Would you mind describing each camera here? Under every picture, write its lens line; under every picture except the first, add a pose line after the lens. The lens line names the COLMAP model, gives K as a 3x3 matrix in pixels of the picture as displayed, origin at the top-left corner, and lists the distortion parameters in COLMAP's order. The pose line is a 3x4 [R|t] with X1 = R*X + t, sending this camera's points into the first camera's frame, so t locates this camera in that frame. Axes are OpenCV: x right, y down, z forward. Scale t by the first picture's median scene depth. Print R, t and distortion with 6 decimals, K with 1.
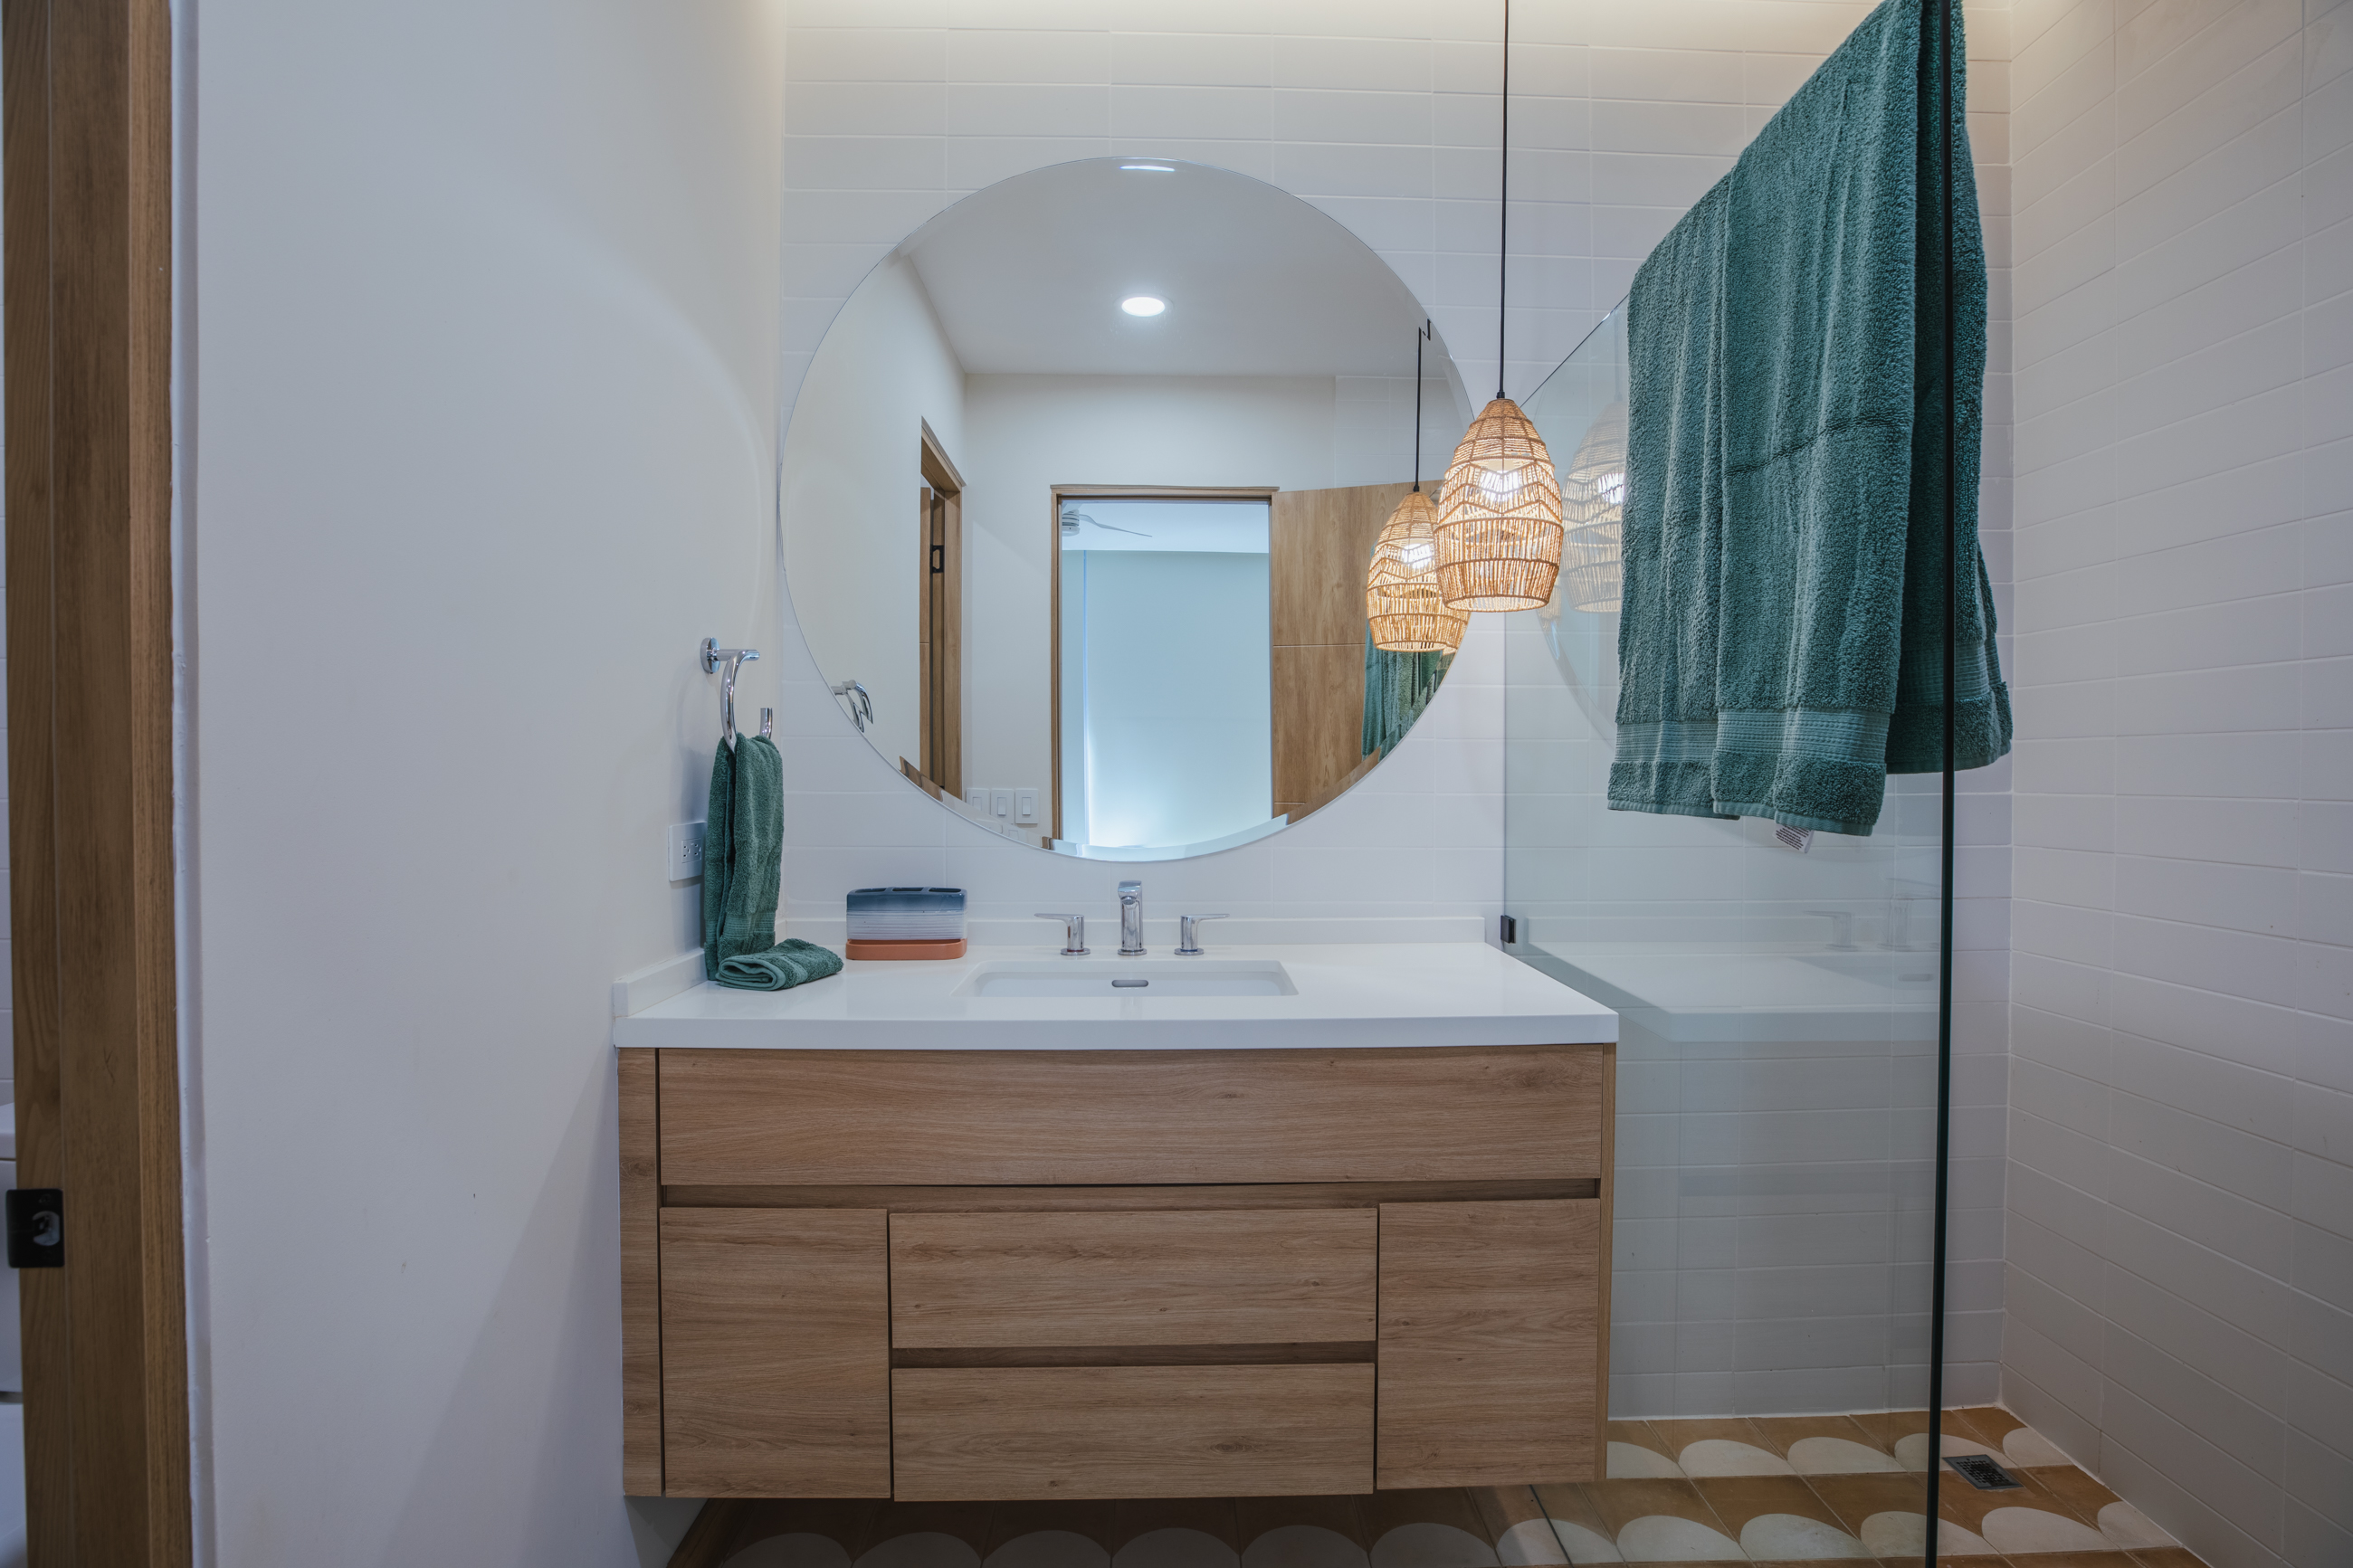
lens RADIAL K [[1076.6, 0, 1188.1], [0, 1076.6, 779.5], [0, 0, 1]] dist [-0.042540, 0.012579]
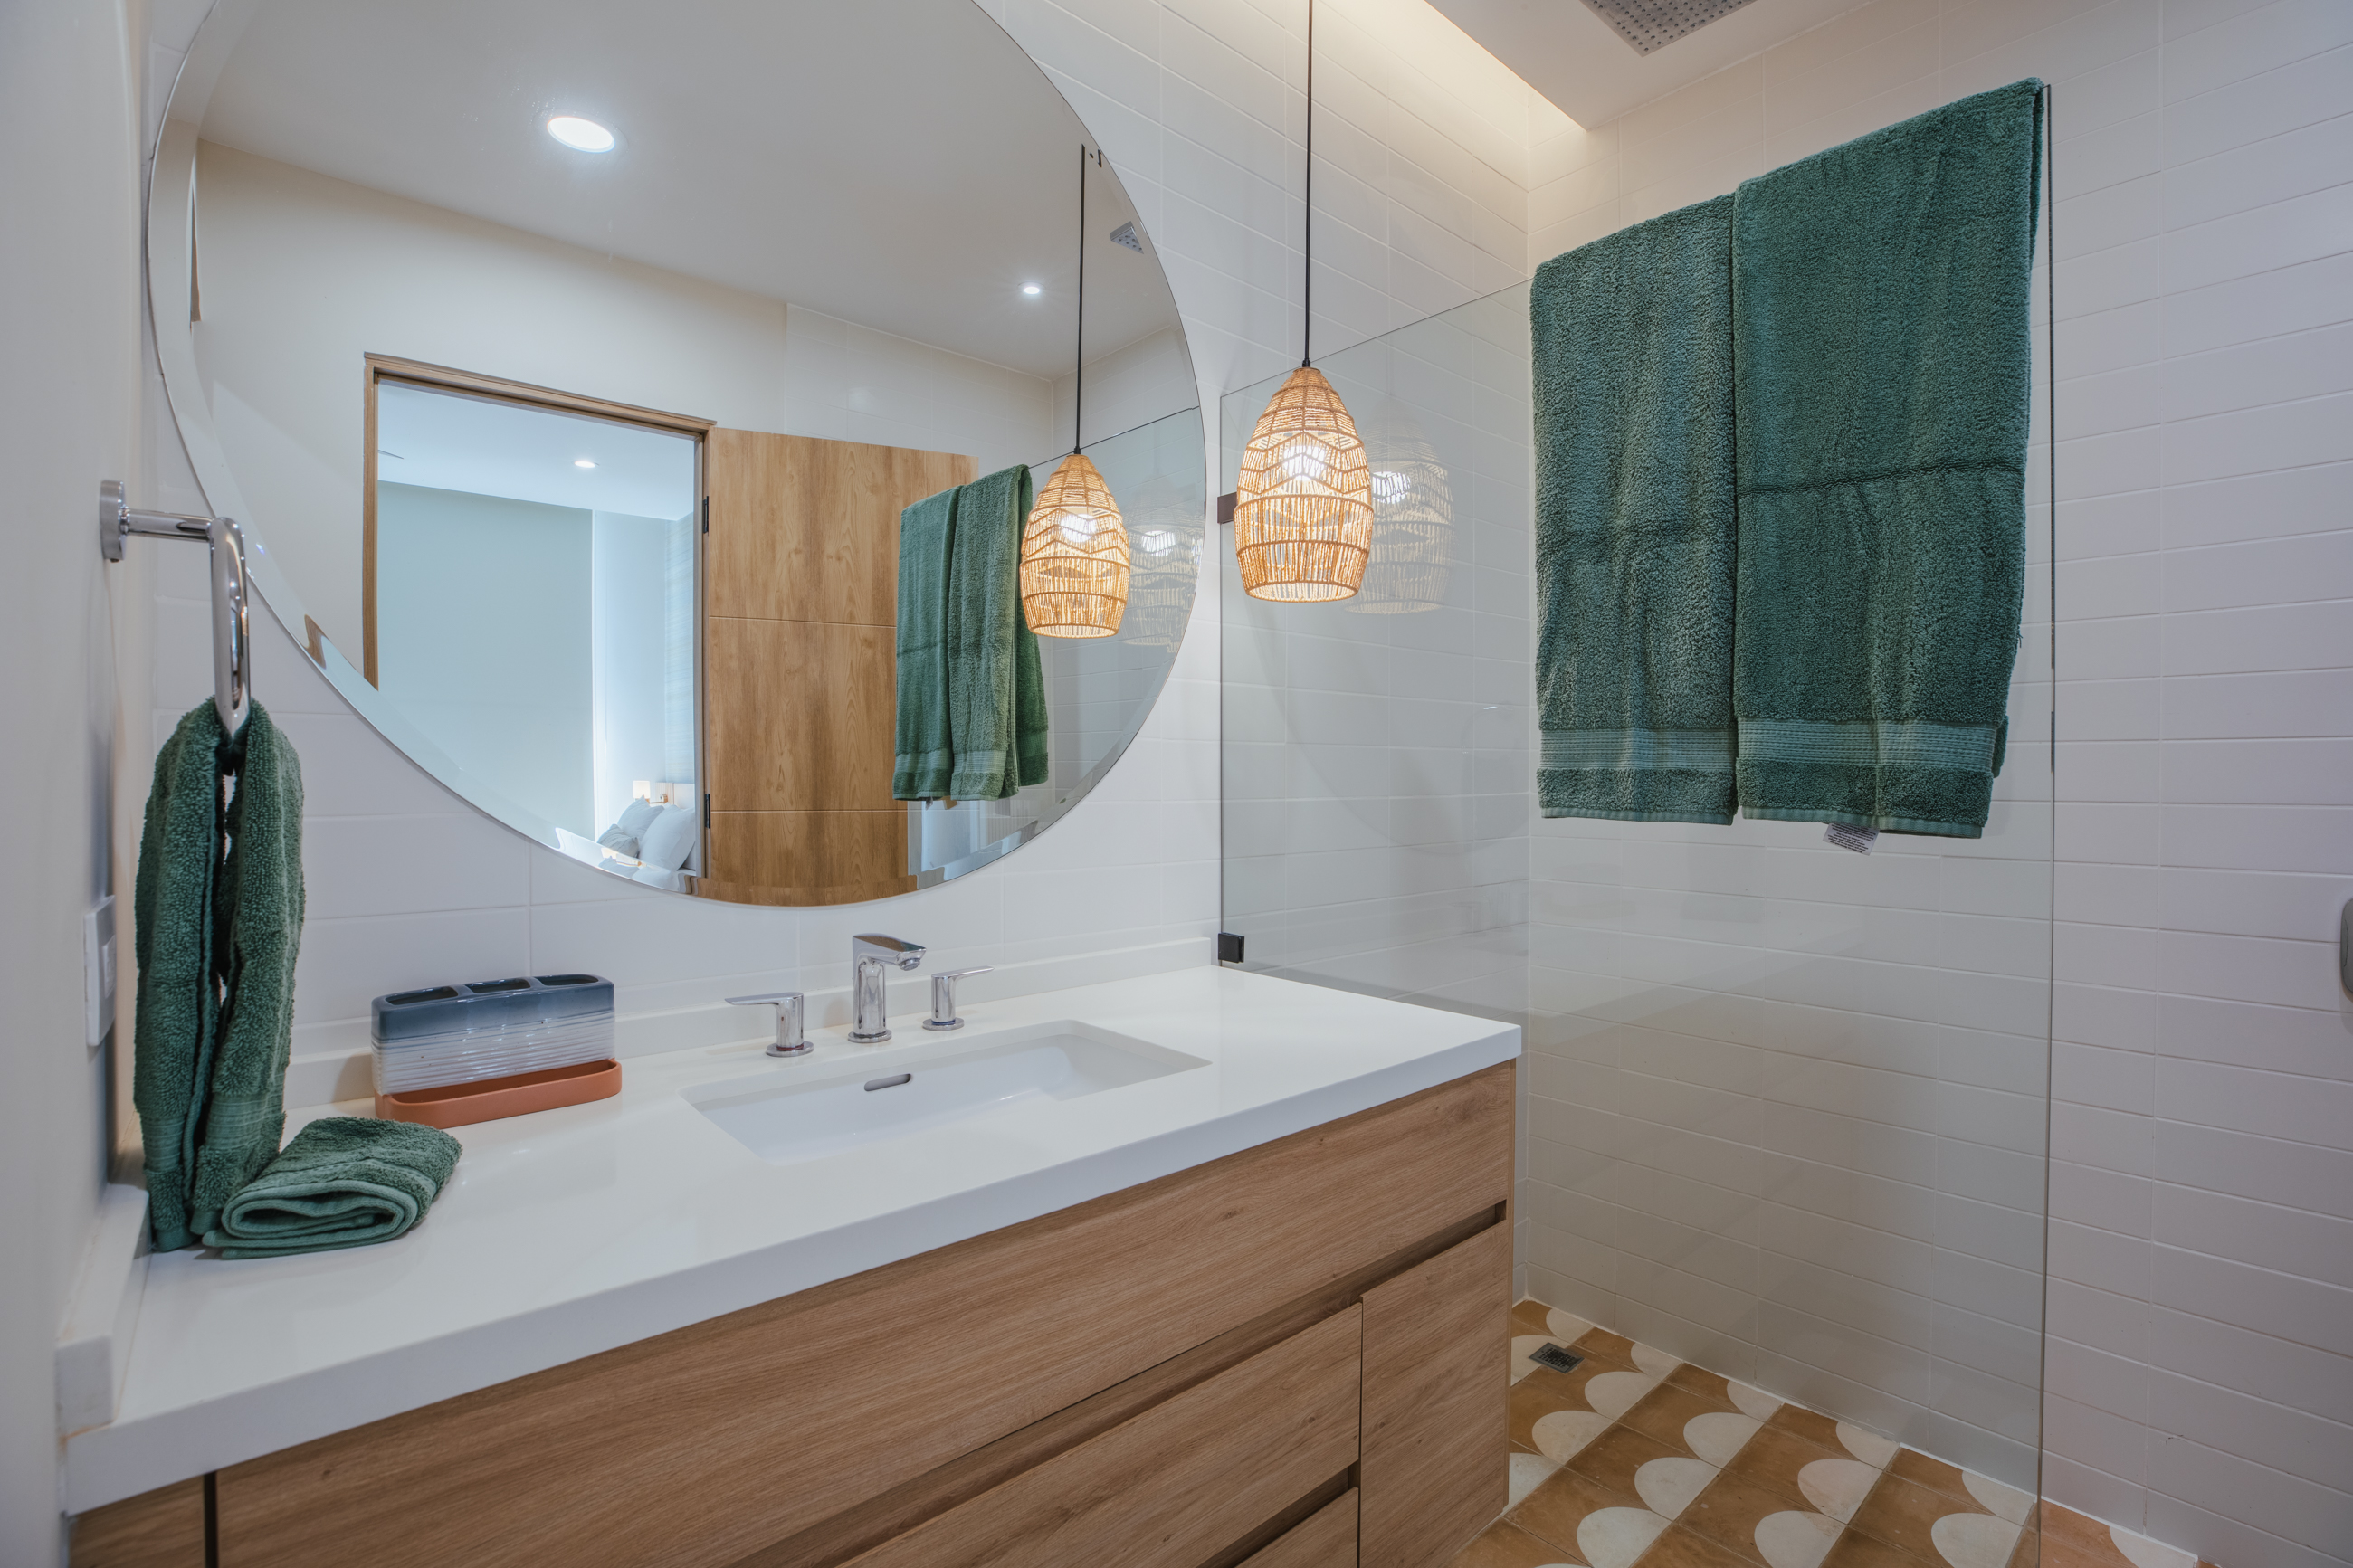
lens RADIAL K [[1076.6, 0, 1184.5], [0, 1076.6, 778.9], [0, 0, 1]] dist [-0.042540, 0.012579]
pose [[0.763513, -0.004117, 0.645779, -0.461051], [0.003584, 0.999991, 0.002137, -0.009614], [-0.645782, 0.000683, 0.763521, 0.450286]]
